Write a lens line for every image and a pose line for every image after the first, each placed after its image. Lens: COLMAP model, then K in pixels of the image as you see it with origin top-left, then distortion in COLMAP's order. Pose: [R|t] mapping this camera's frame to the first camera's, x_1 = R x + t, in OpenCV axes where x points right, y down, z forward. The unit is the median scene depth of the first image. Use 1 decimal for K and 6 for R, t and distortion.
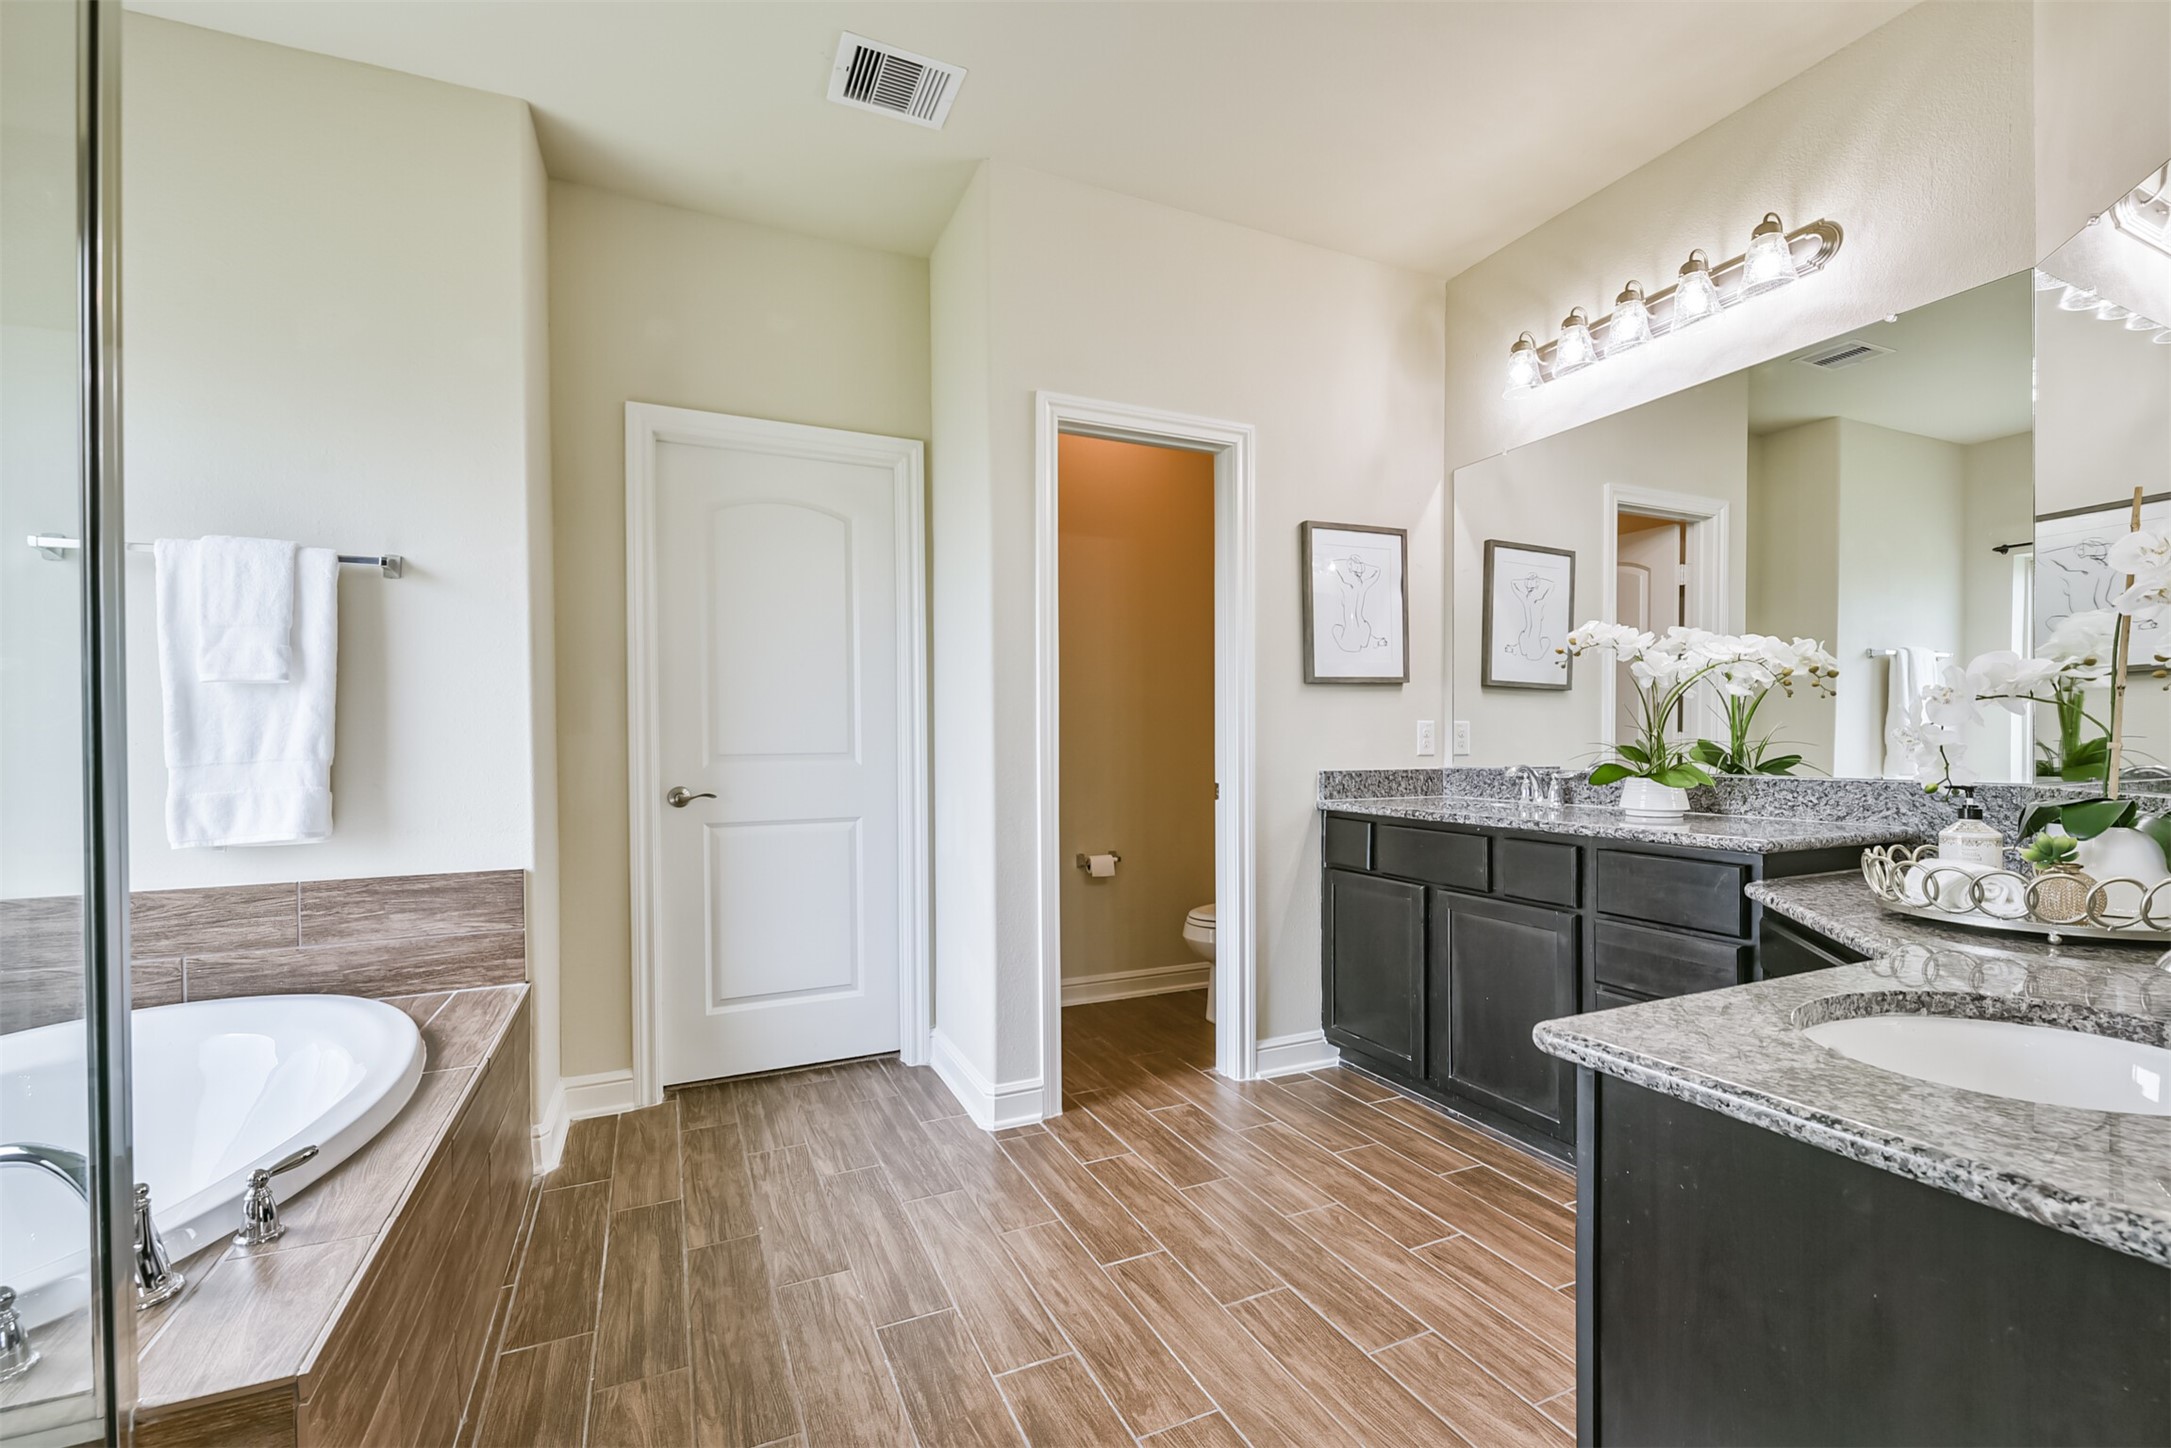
lens RADIAL K [[925.4, 0, 1084.2], [0, 925.4, 764.9], [0, 0, 1]] dist [0.003331, -0.007647]
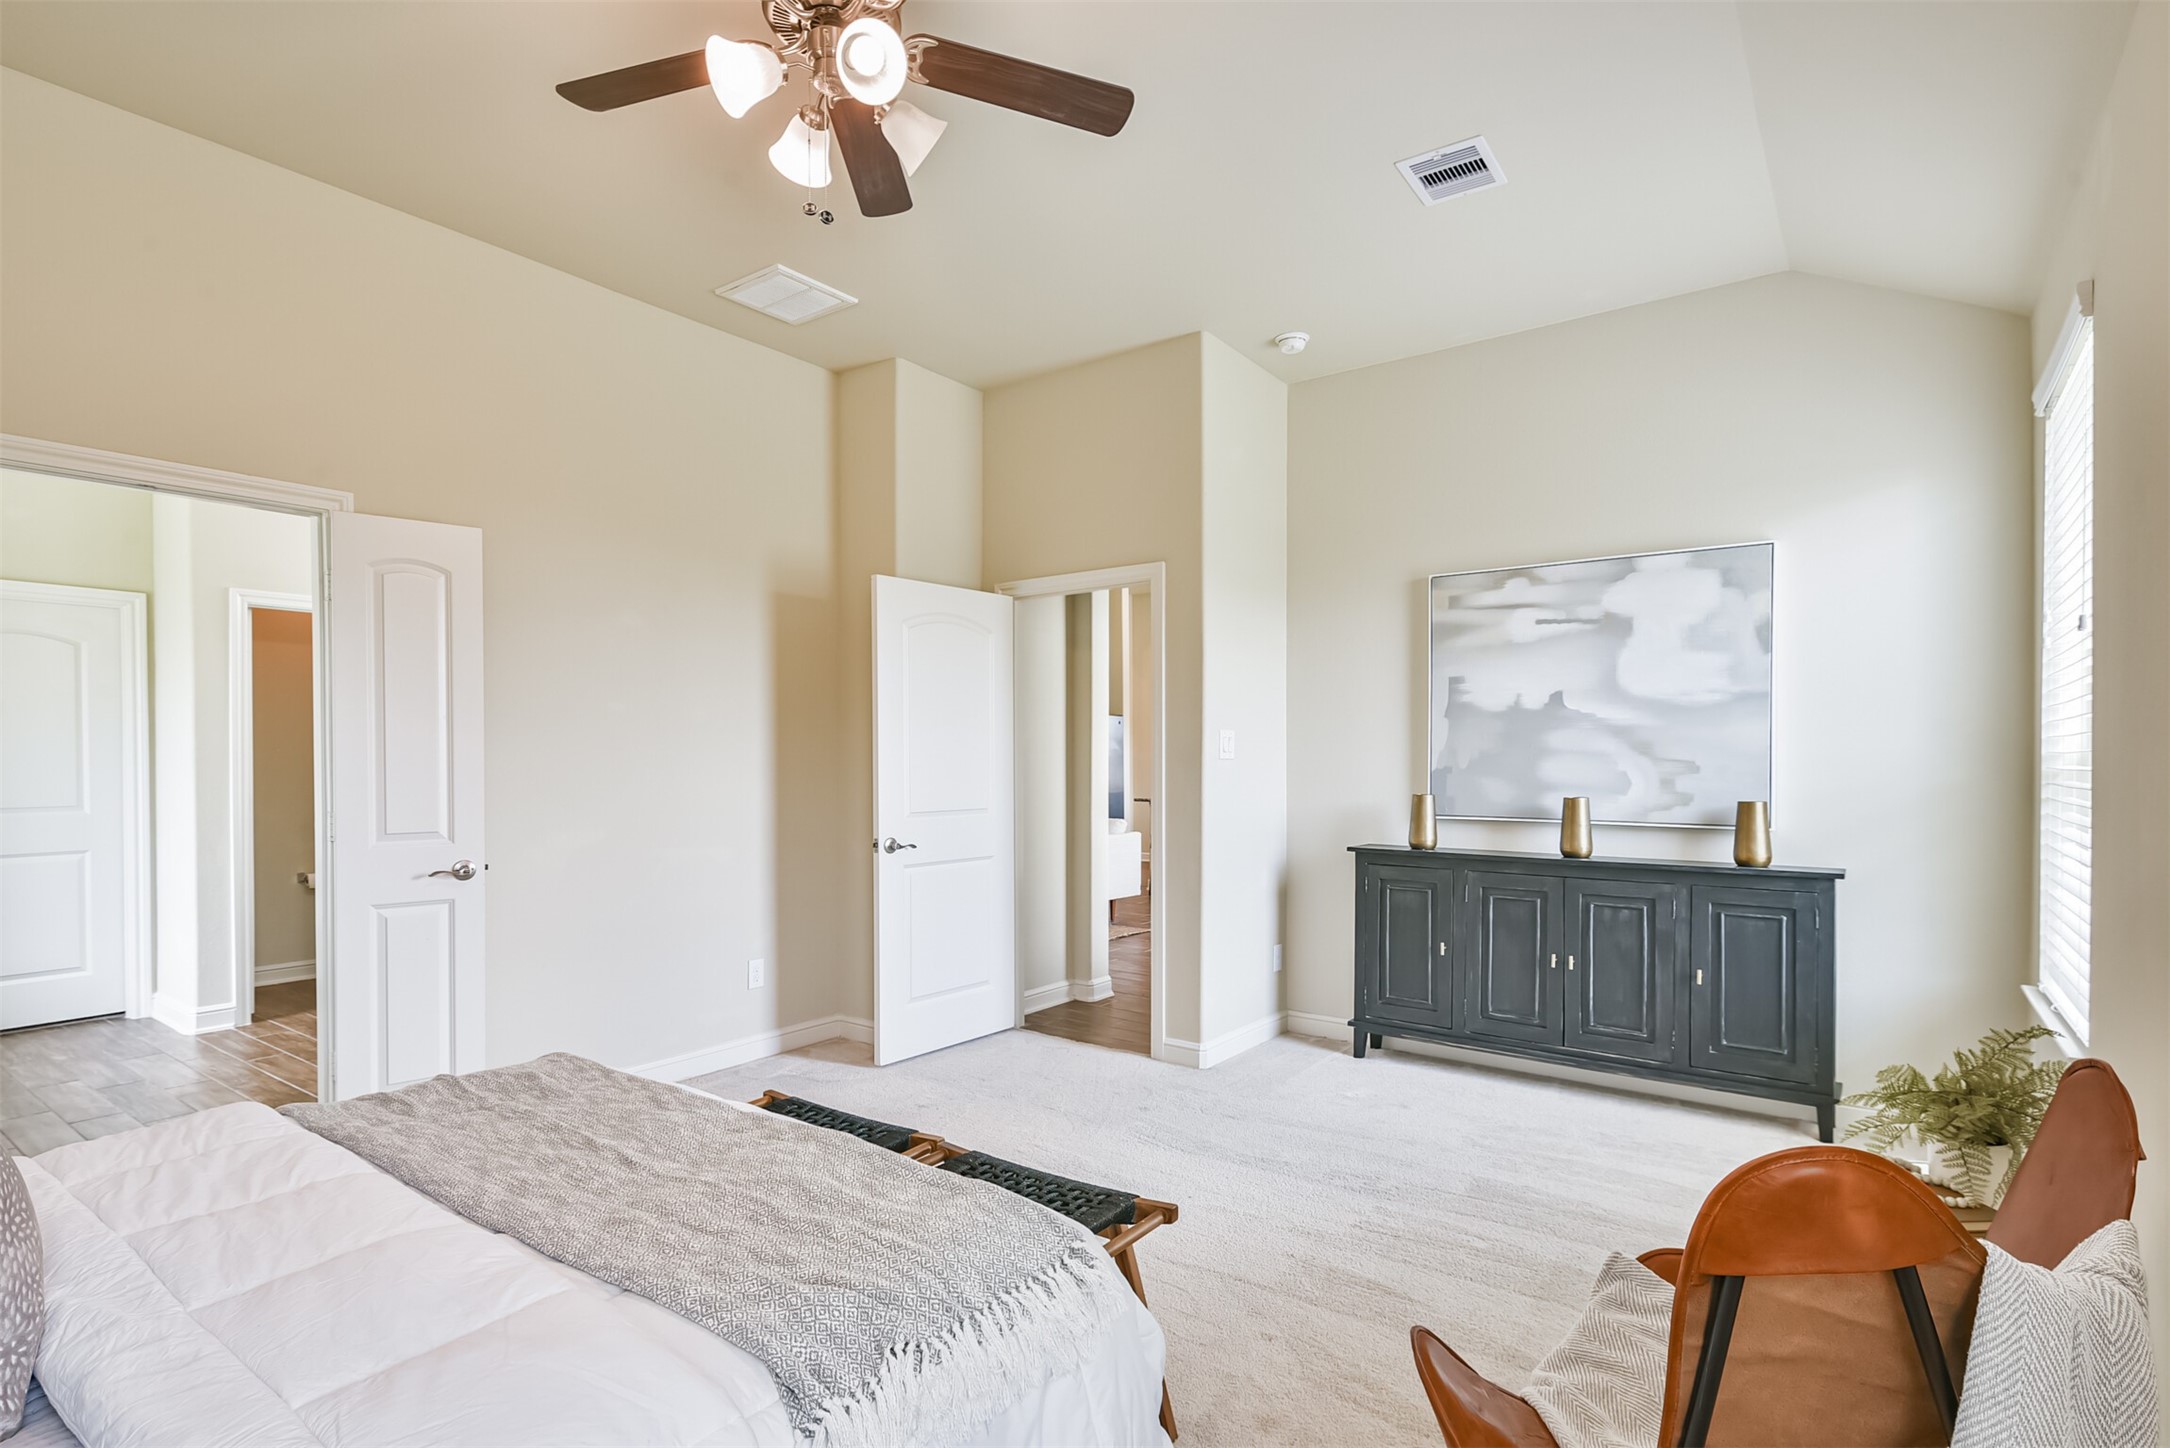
lens RADIAL K [[1061.9, 0, 1091.1], [0, 1061.9, 765.8], [0, 0, 1]] dist [0.007281, -0.005496]
pose [[0.870986, -0.004418, 0.491288, 0.311020], [0.012947, 0.999819, -0.013961, -0.032923], [-0.491137, 0.018521, 0.870886, -1.239587]]
